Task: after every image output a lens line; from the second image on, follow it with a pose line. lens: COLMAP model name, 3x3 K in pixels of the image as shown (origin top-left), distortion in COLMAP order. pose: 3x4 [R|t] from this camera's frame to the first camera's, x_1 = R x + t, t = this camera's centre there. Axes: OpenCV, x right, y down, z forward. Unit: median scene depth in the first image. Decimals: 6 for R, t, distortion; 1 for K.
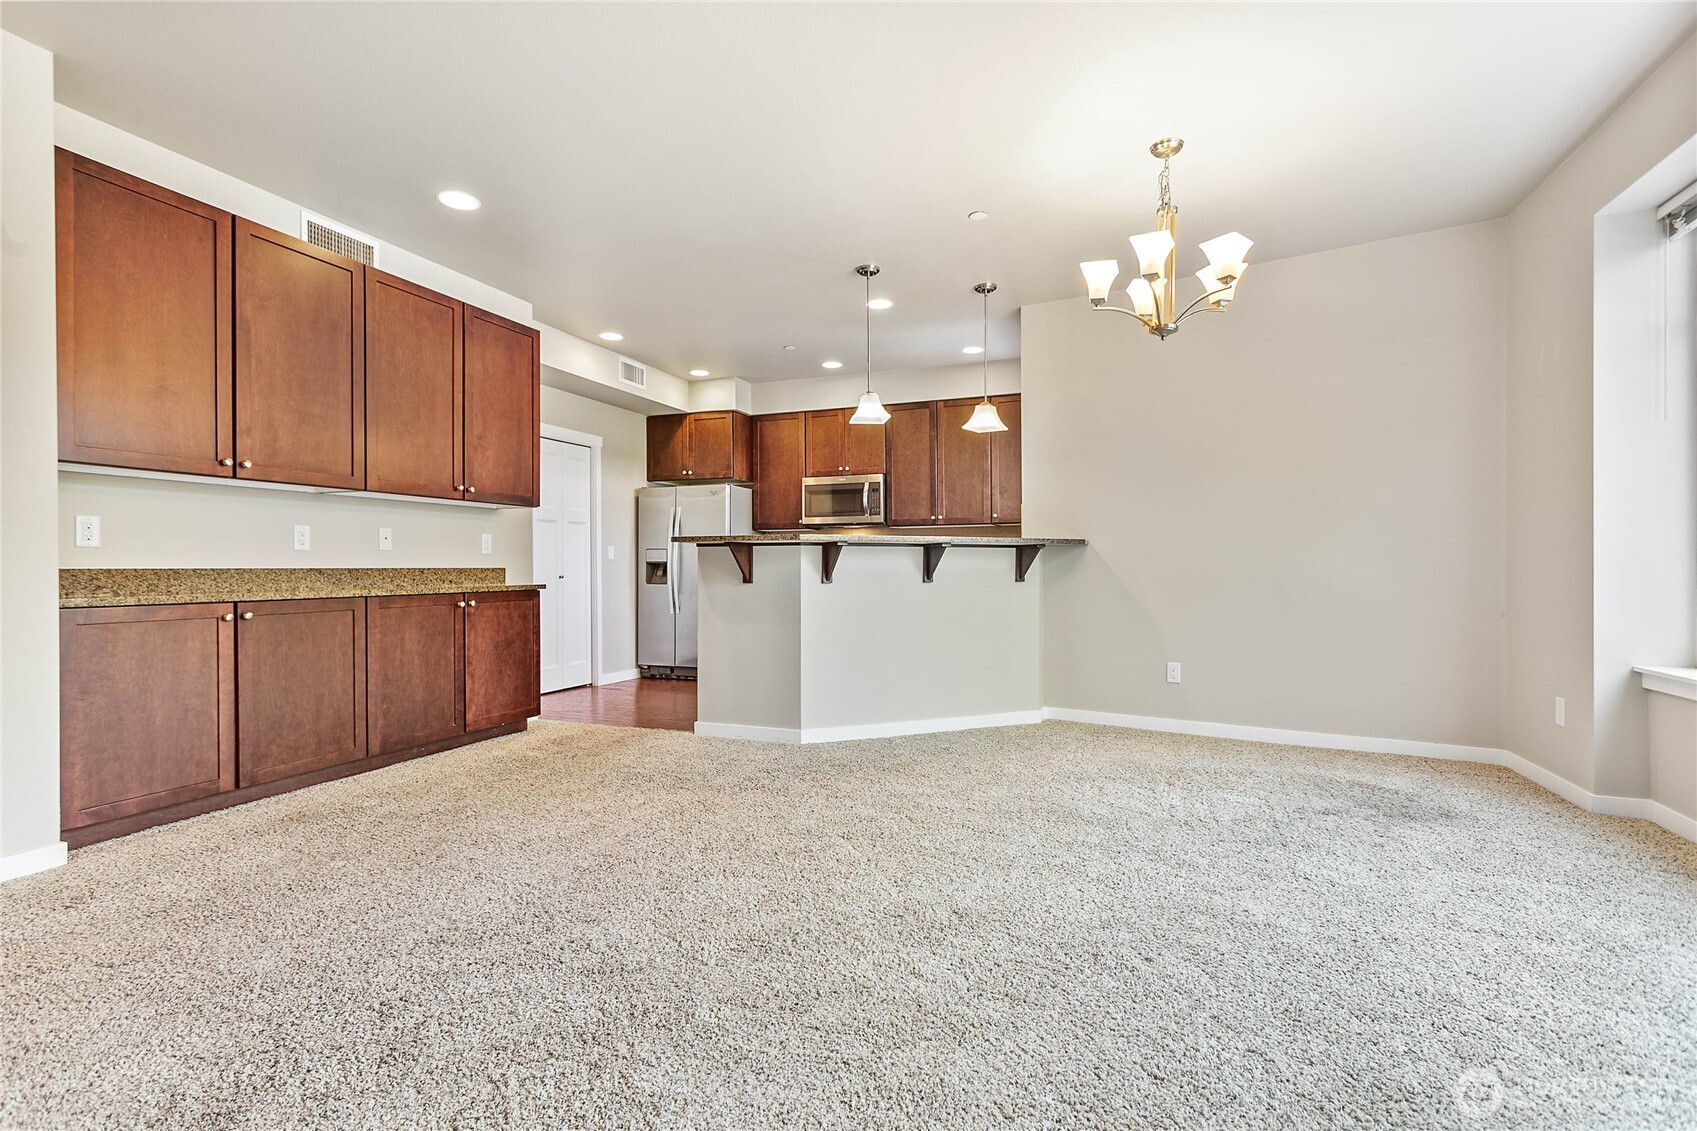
lens RADIAL K [[804.0, 0, 843.2], [0, 804.0, 571.8], [0, 0, 1]] dist [-0.000944, 0.002710]
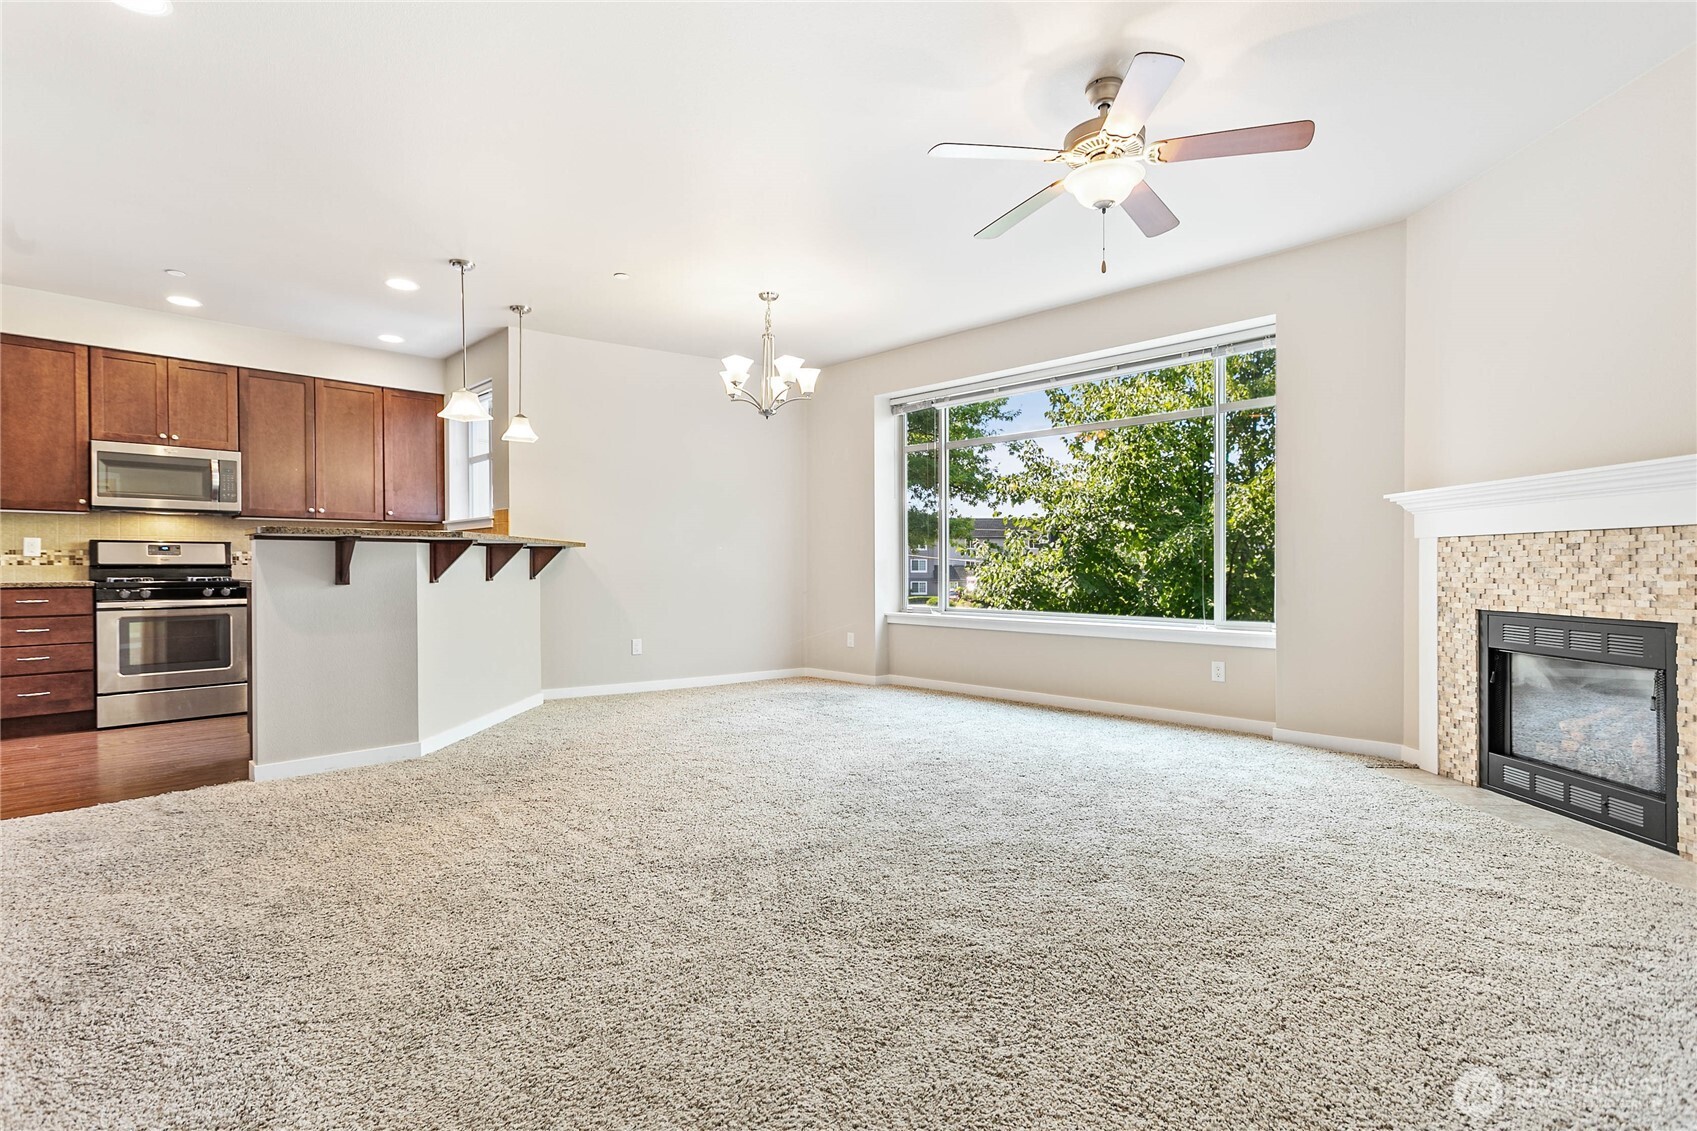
lens RADIAL K [[804.0, 0, 837.7], [0, 804.0, 570.2], [0, 0, 1]] dist [-0.000944, 0.002710]
pose [[0.402589, -0.003237, 0.915375, -0.764049], [0.005797, 0.999983, 0.000987, 0.001575], [-0.915362, 0.004909, 0.402601, 0.202964]]
